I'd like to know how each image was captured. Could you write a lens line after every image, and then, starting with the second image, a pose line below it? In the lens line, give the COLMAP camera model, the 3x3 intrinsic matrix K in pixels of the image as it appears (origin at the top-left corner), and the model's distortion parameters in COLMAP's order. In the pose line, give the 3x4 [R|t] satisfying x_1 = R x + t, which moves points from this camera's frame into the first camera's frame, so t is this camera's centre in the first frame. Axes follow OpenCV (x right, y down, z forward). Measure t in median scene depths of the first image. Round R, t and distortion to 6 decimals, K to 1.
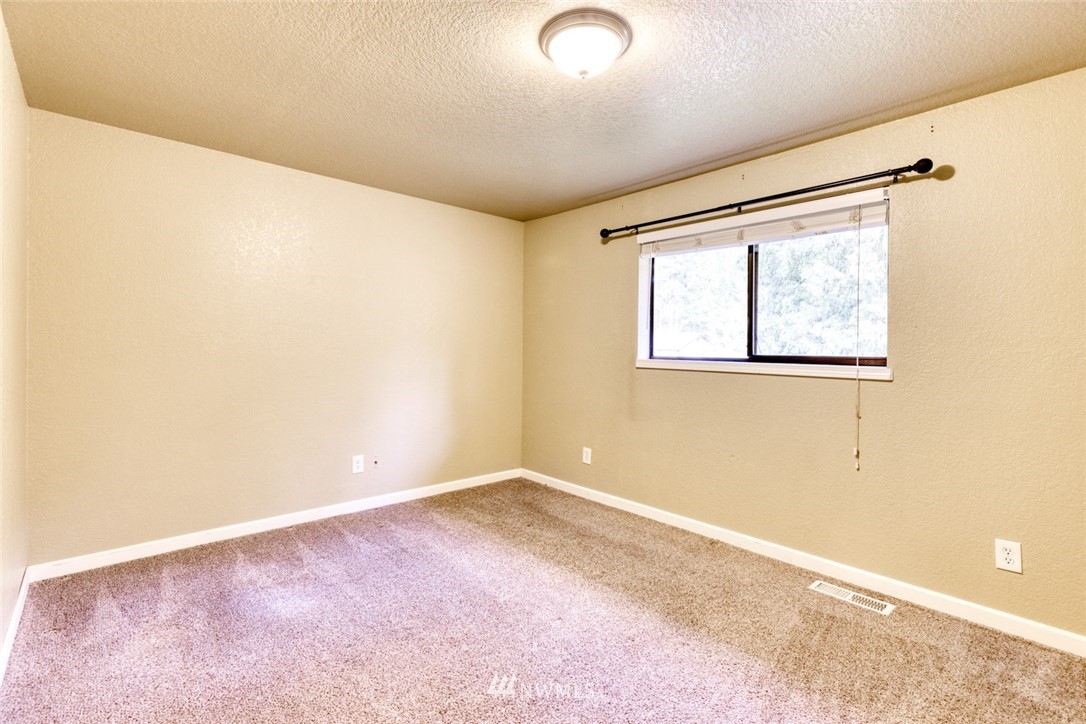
lens RADIAL K [[498.4, 0, 547.0], [0, 498.4, 346.5], [0, 0, 1]] dist [0.002159, 0.000765]
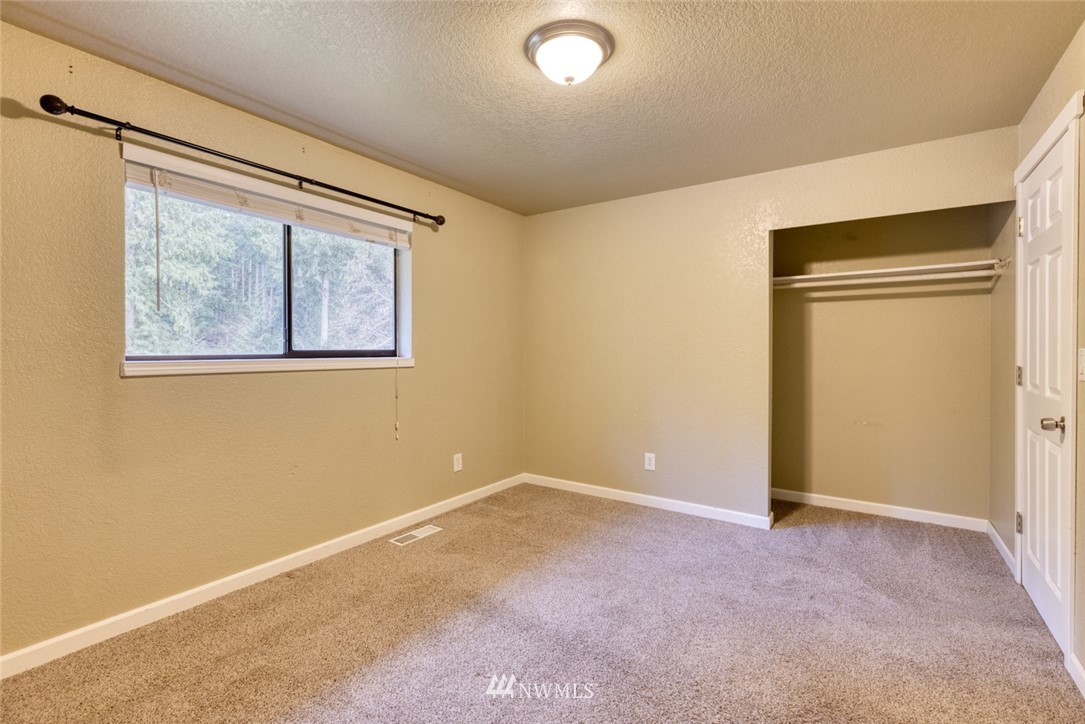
lens RADIAL K [[486.3, 0, 541.9], [0, 486.3, 348.5], [0, 0, 1]] dist [0.000500, -0.000165]
pose [[-0.227784, -0.016071, 0.973579, -0.612088], [-0.010010, 0.999850, 0.014163, -0.003316], [-0.973660, -0.006519, -0.227911, 0.866219]]
